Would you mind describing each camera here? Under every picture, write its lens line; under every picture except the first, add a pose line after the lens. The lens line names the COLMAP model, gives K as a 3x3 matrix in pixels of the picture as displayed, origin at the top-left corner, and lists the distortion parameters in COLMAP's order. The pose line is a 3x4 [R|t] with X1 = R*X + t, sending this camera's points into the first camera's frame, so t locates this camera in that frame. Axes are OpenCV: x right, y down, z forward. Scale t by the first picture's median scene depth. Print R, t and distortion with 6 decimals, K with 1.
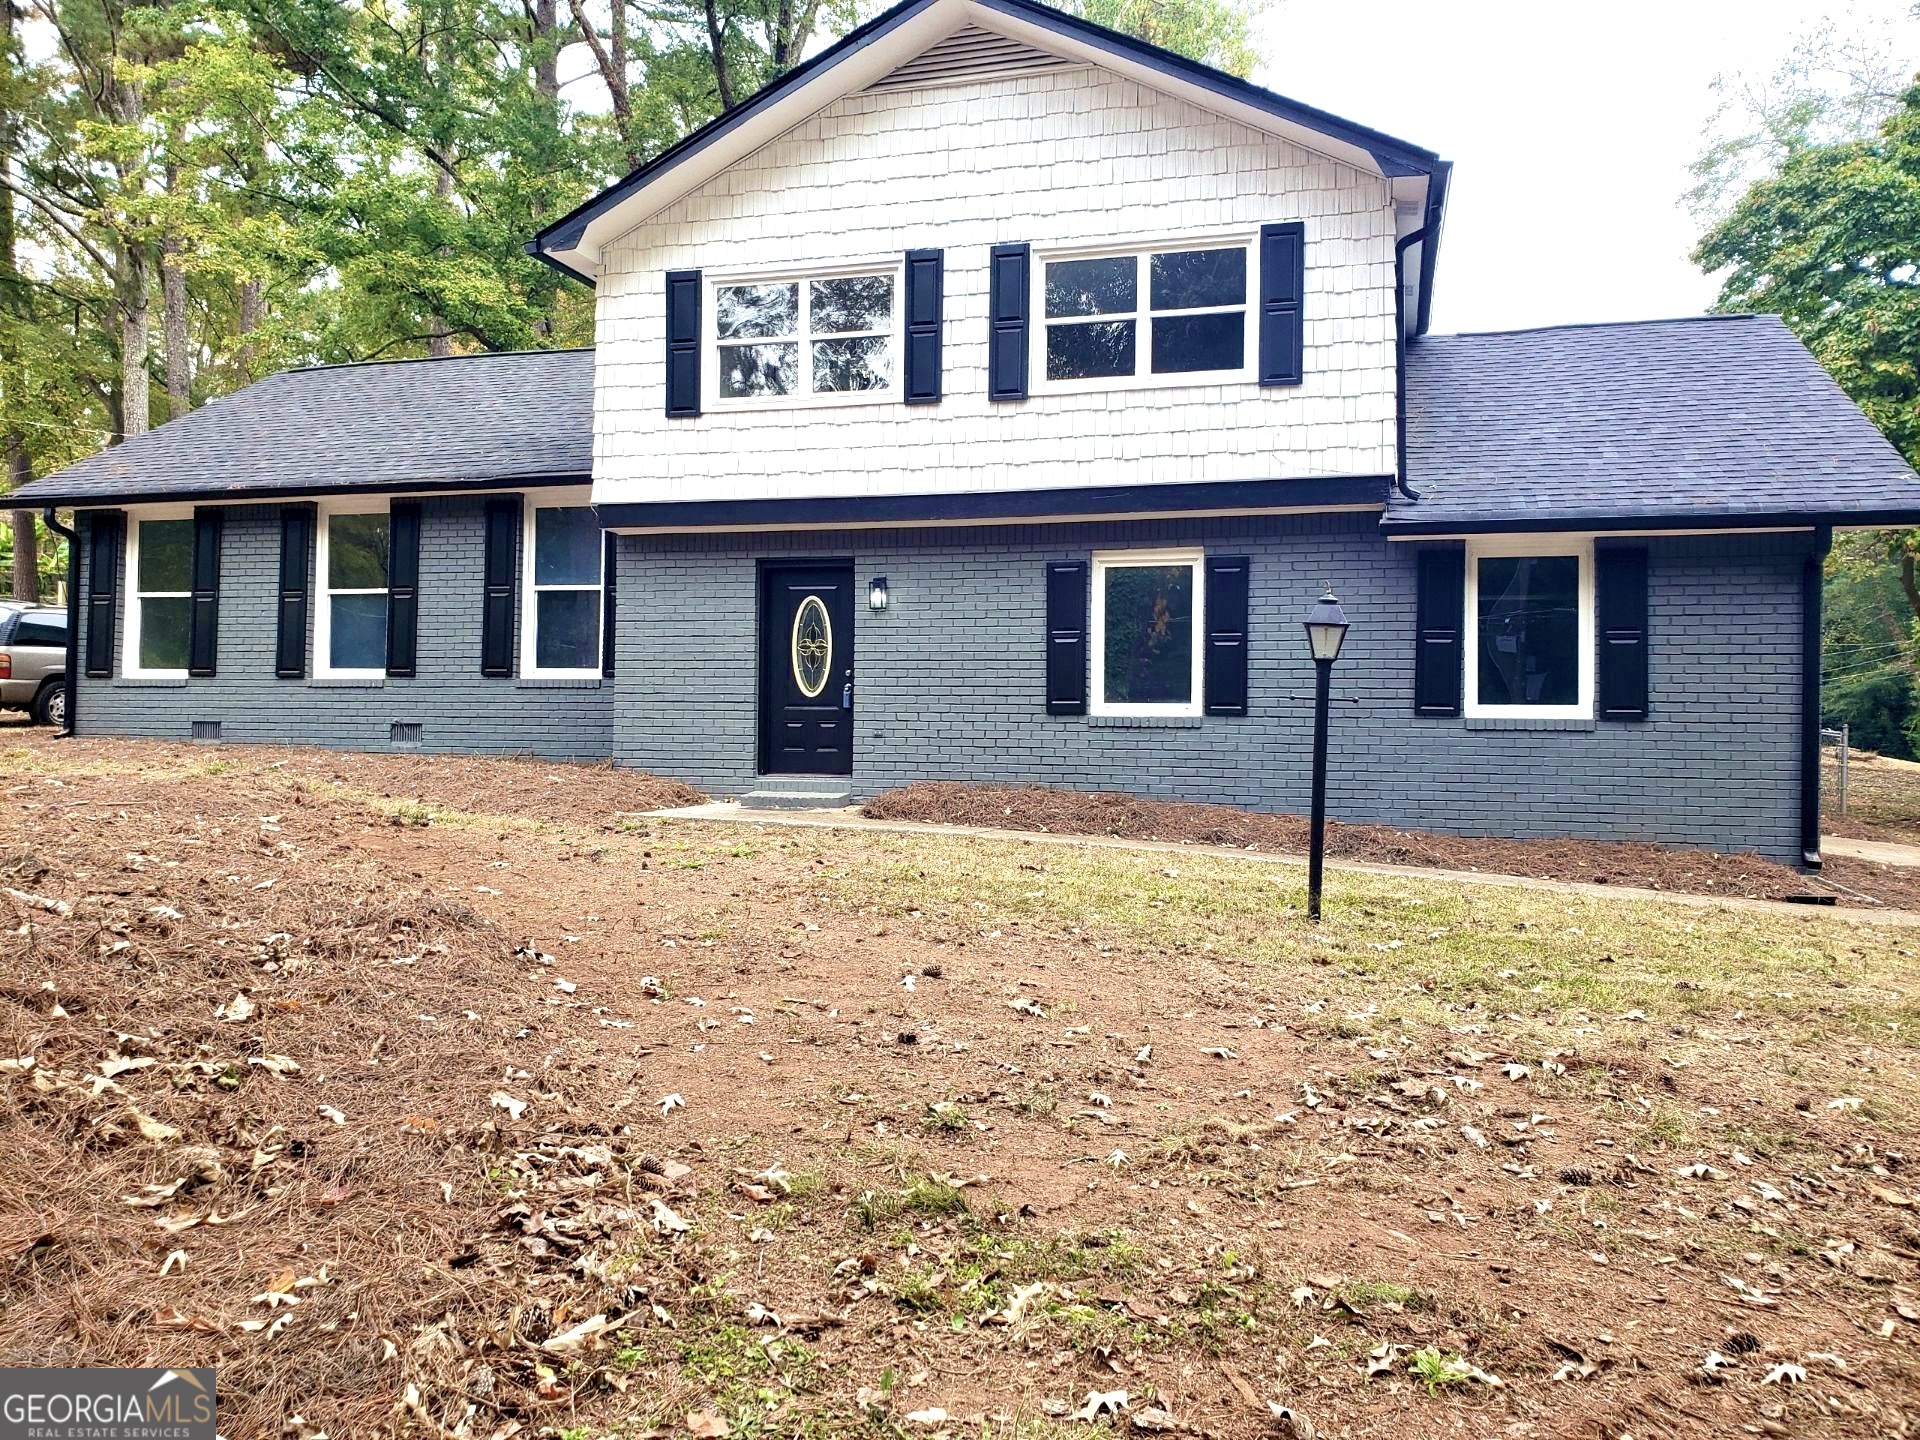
lens RADIAL K [[1455.5, 0, 1000.4], [0, 1455.5, 716.2], [0, 0, 1]] dist [0.041771, -0.000236]
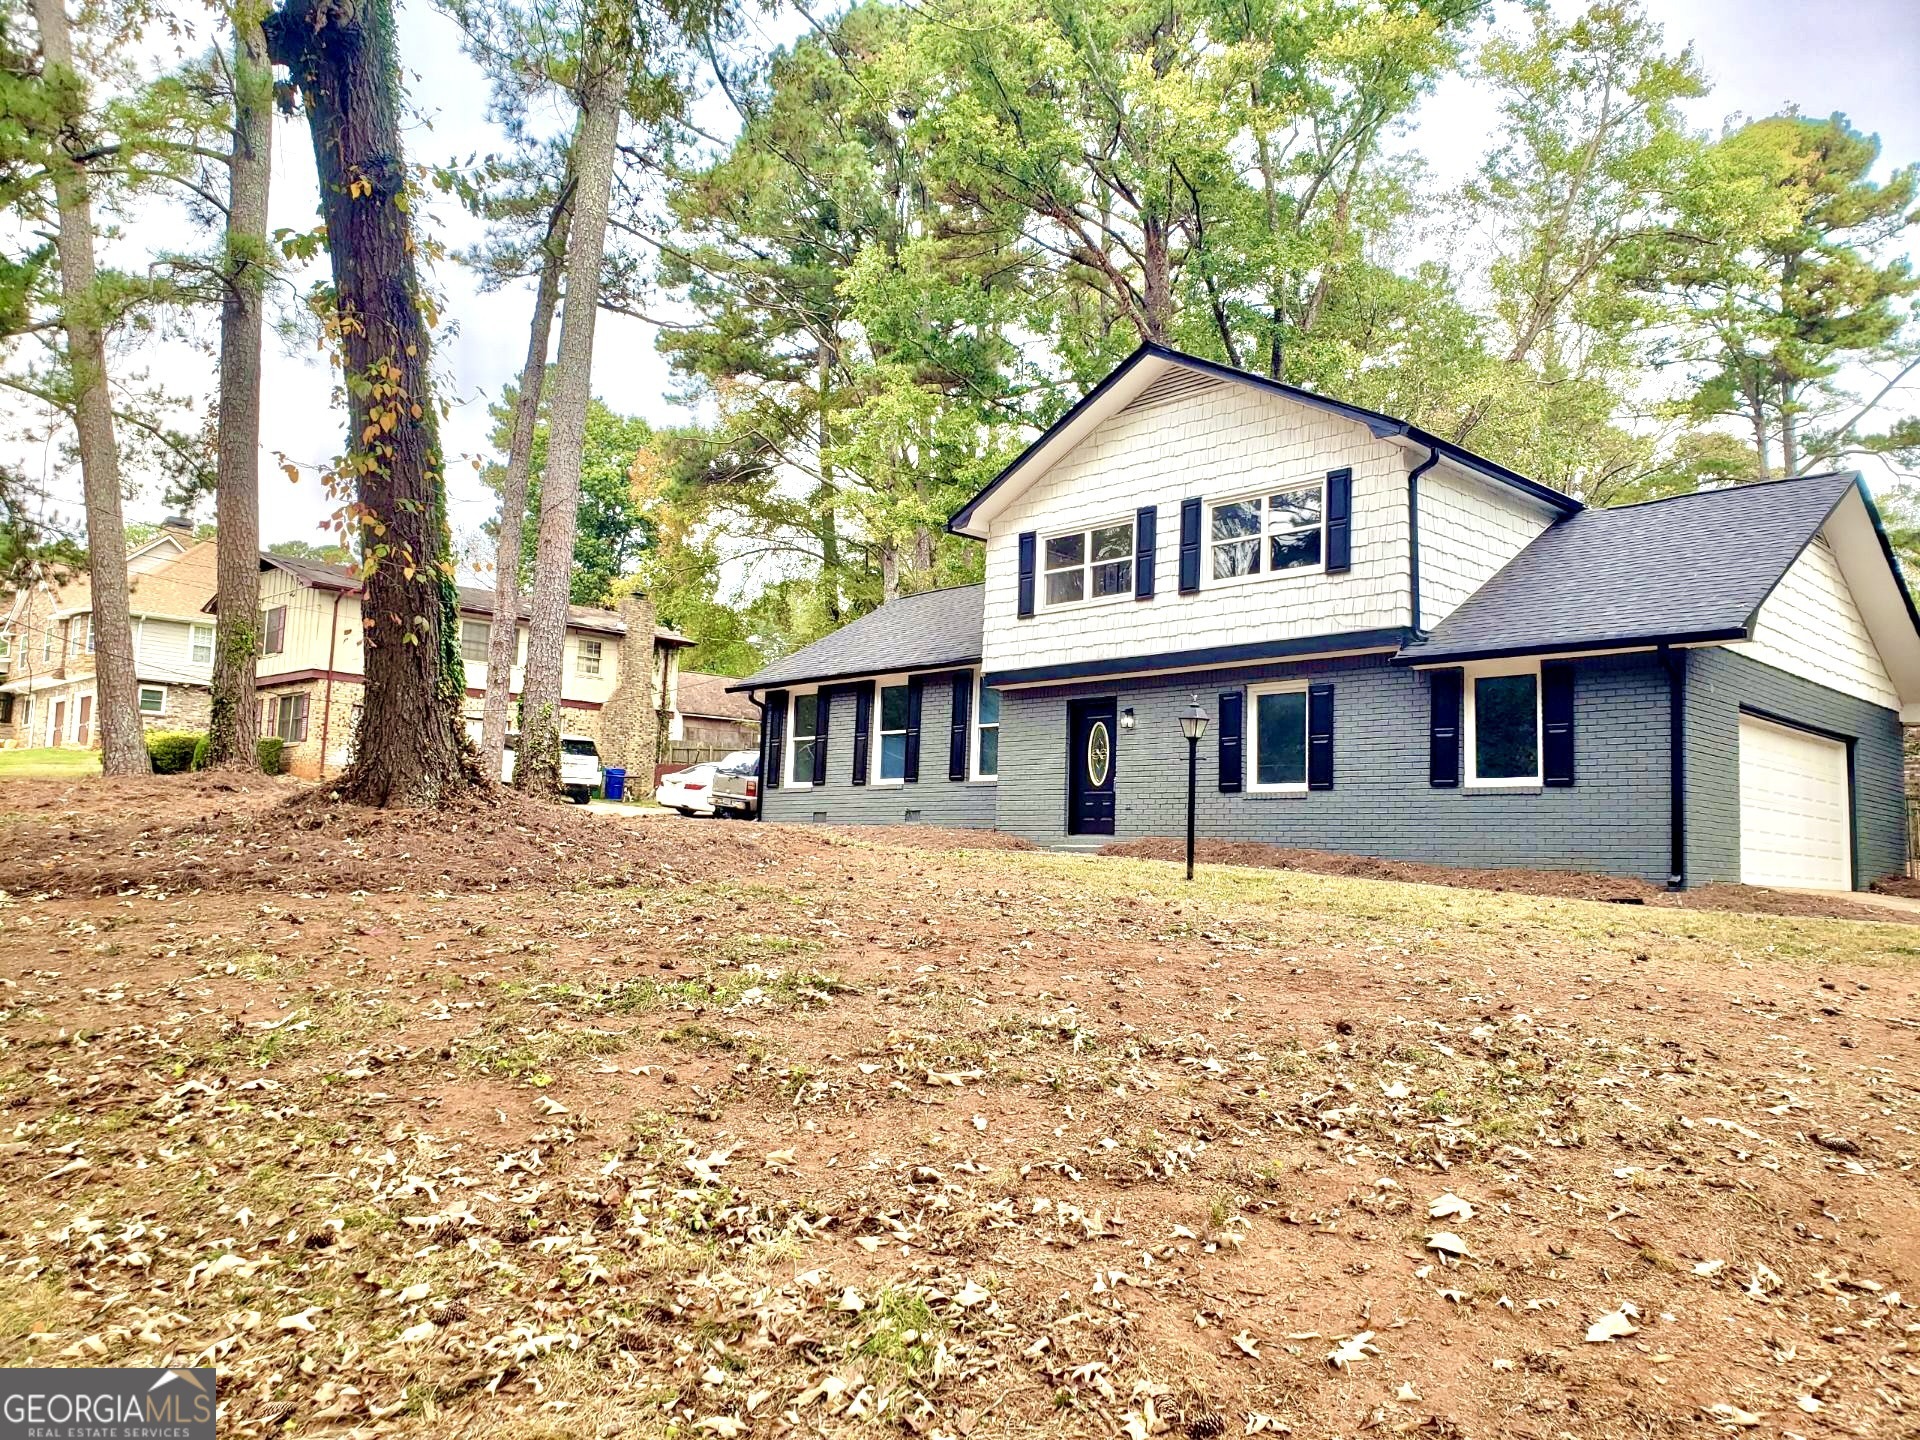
lens RADIAL K [[1455.5, 0, 1000.4], [0, 1455.5, 716.2], [0, 0, 1]] dist [0.041771, -0.000236]
pose [[0.874151, -0.037139, -0.484232, 0.582235], [-0.015939, 0.994341, -0.105037, 0.085139], [0.485392, 0.099536, 0.868612, -0.461973]]
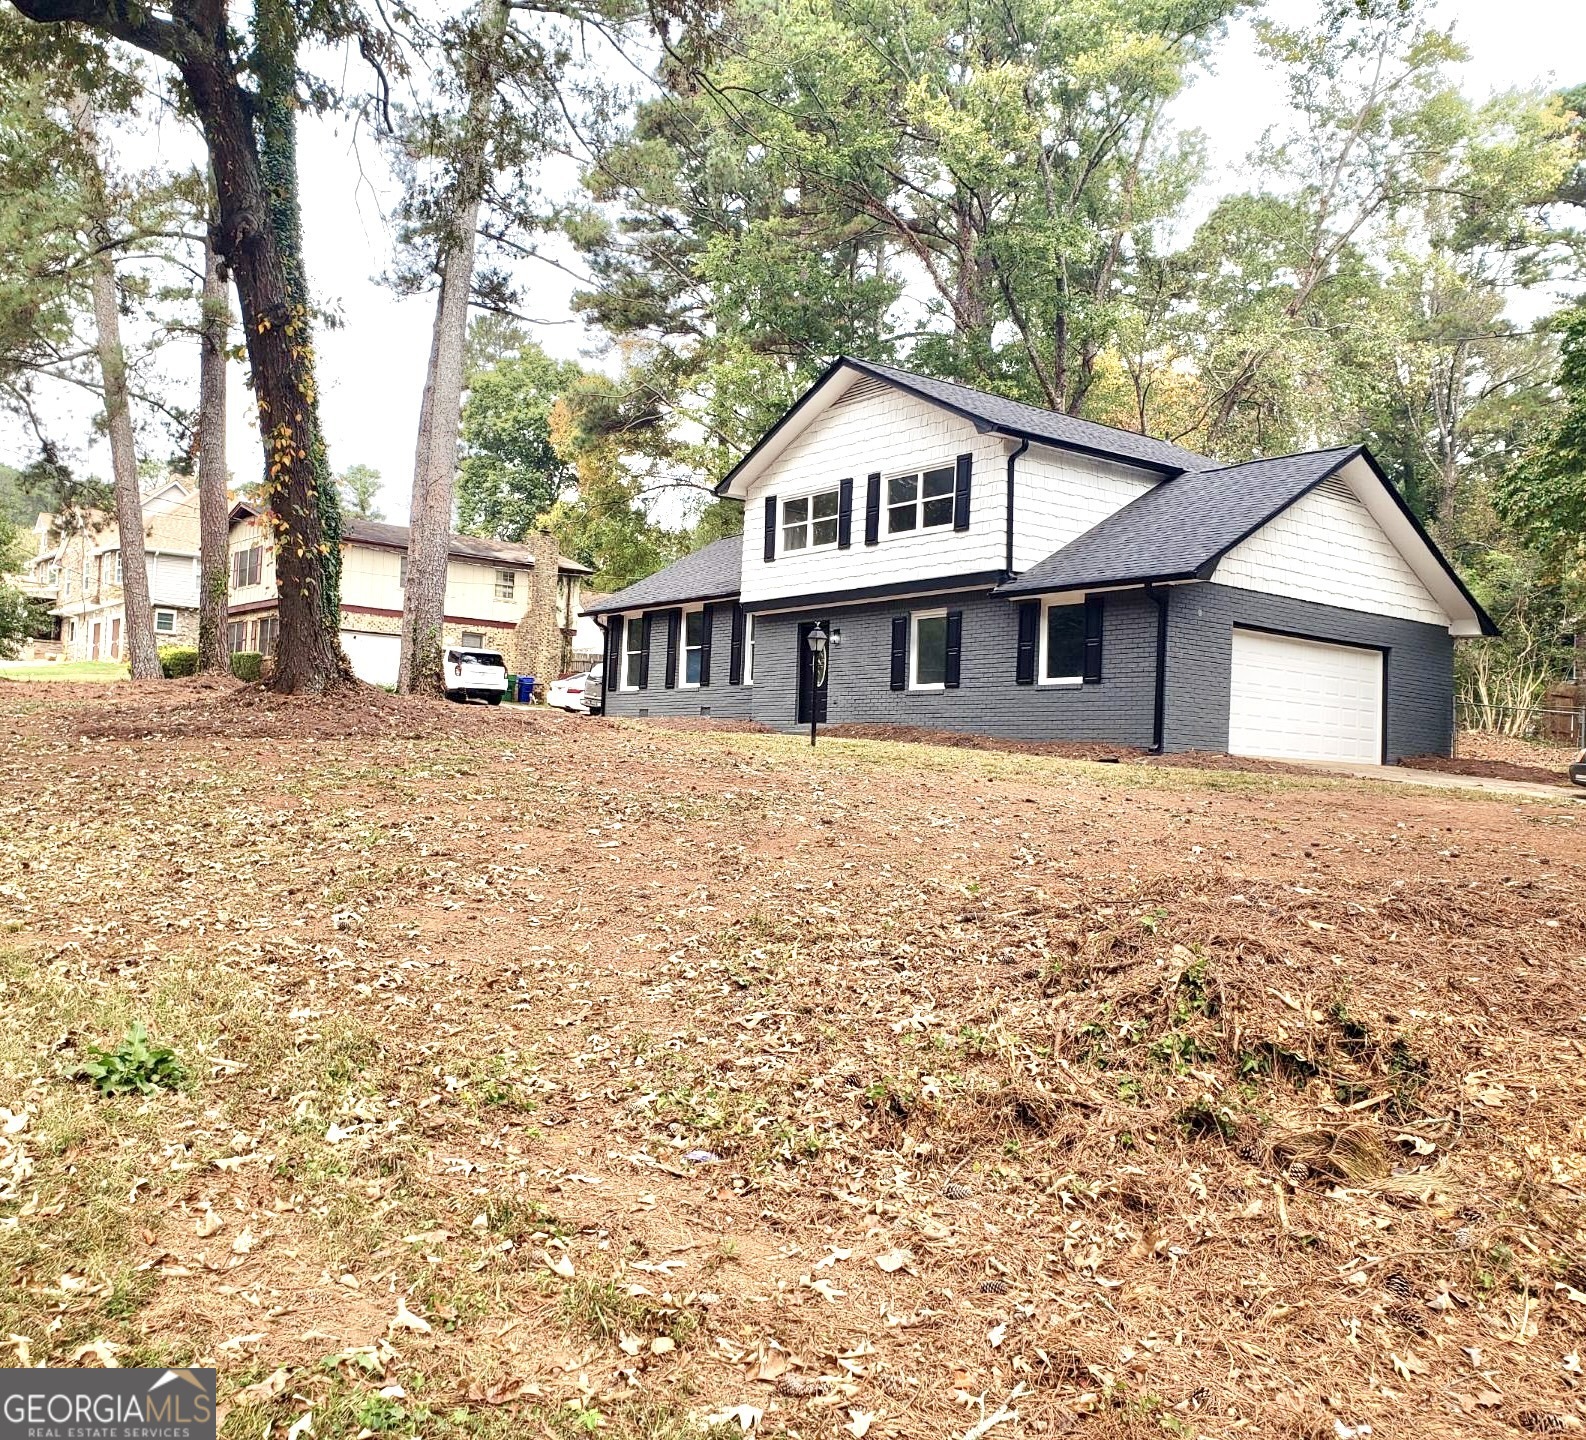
lens RADIAL K [[1438.9, 0, 754.5], [0, 1438.9, 696.8], [0, 0, 1]] dist [0.177447, -0.376214]
pose [[0.796033, -0.014348, -0.605083, 1.146446], [-0.024230, 0.998162, -0.055545, 0.130532], [0.604768, 0.058876, 0.794223, -0.784935]]
